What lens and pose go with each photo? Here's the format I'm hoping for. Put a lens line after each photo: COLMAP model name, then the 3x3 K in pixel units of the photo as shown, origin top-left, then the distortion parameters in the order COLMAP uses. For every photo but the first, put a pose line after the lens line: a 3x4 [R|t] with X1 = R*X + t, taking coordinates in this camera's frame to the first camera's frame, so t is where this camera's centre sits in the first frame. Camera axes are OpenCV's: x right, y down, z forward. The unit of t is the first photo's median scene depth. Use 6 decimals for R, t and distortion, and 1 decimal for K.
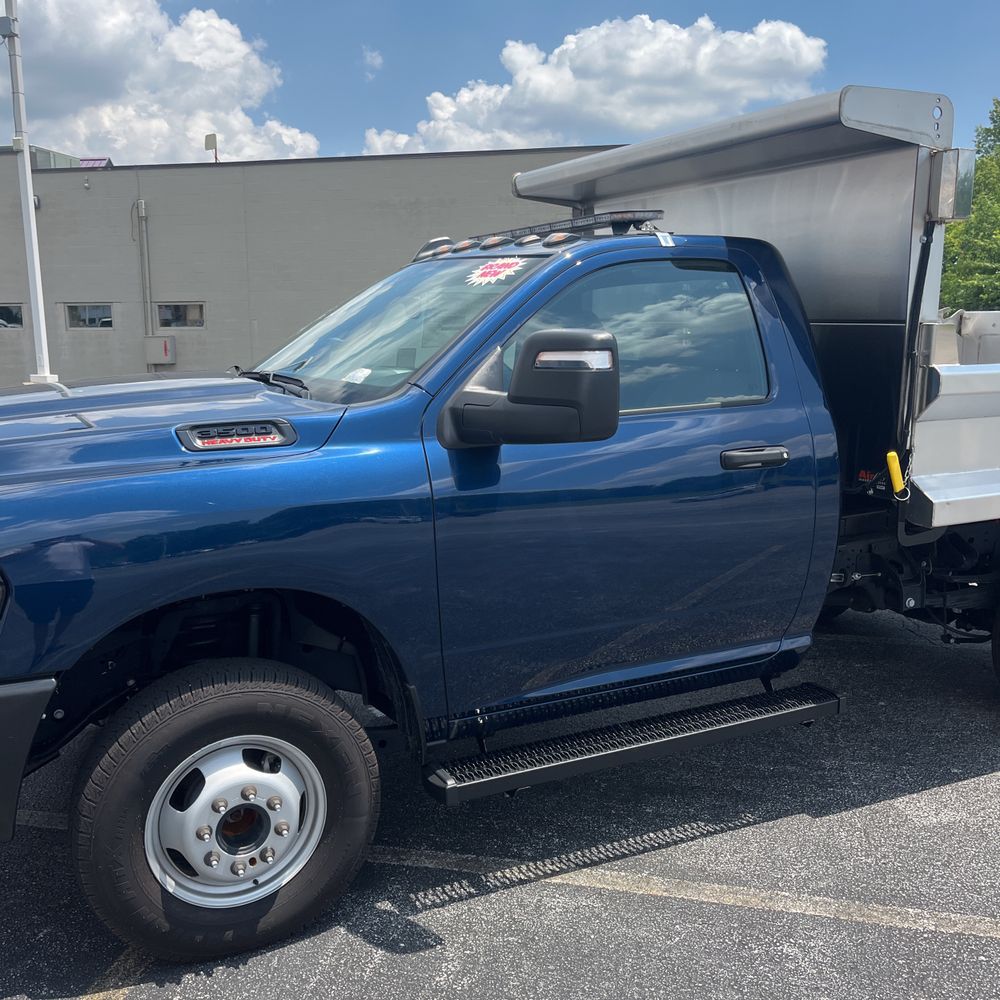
lens RADIAL K [[1022.8, 0, 489.1], [0, 1022.8, 494.4], [0, 0, 1]] dist [0.027667, 0.000000]
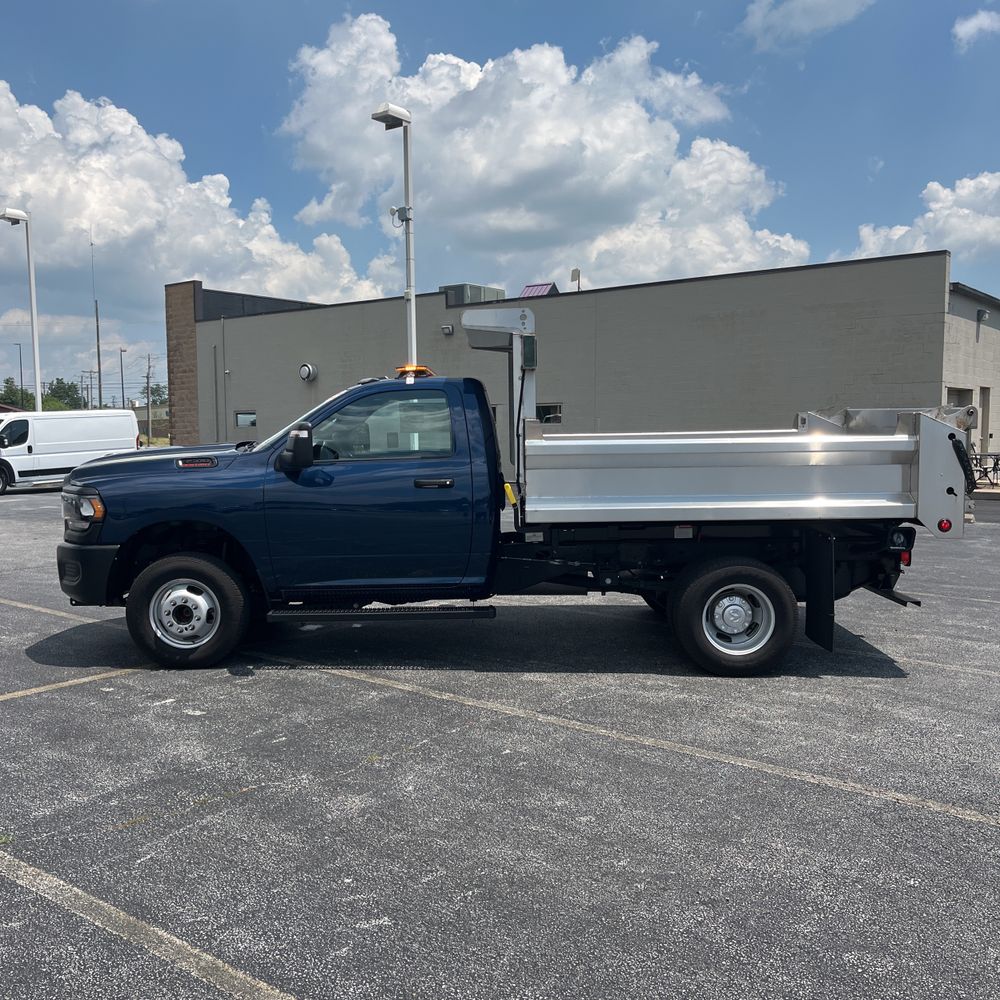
lens RADIAL K [[1022.8, 0, 498.4], [0, 1022.8, 504.4], [0, 0, 1]] dist [0.027667, 0.000000]
pose [[0.901093, 0.038430, -0.431919, 1.269985], [-0.075643, 0.994724, -0.069303, 0.140919], [0.426977, 0.095120, 0.899246, -0.797134]]
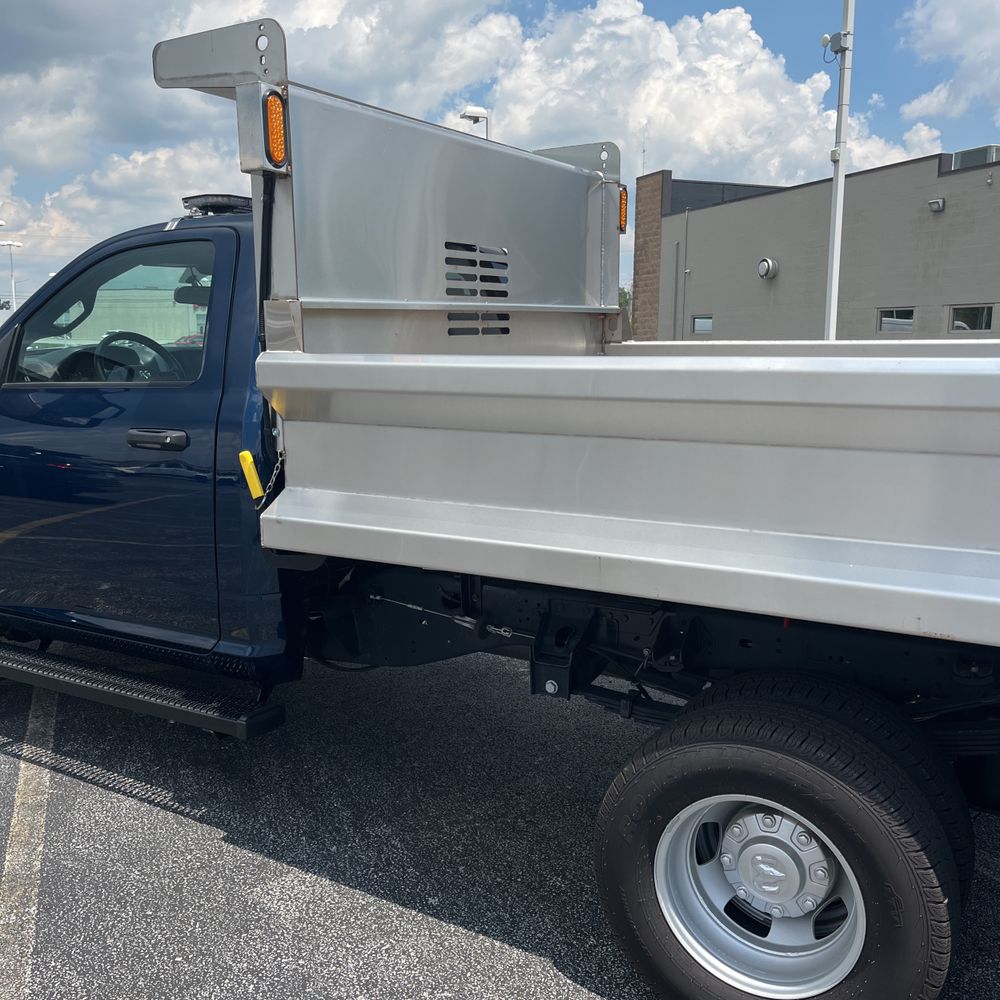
lens RADIAL K [[1022.8, 0, 487.5], [0, 1022.8, 510.4], [0, 0, 1]] dist [0.027667, 0.000000]
pose [[0.551039, 0.152136, -0.820494, 1.259031], [-0.145921, 0.985658, 0.084760, -0.098250], [0.821622, 0.073021, 0.565336, 0.707527]]
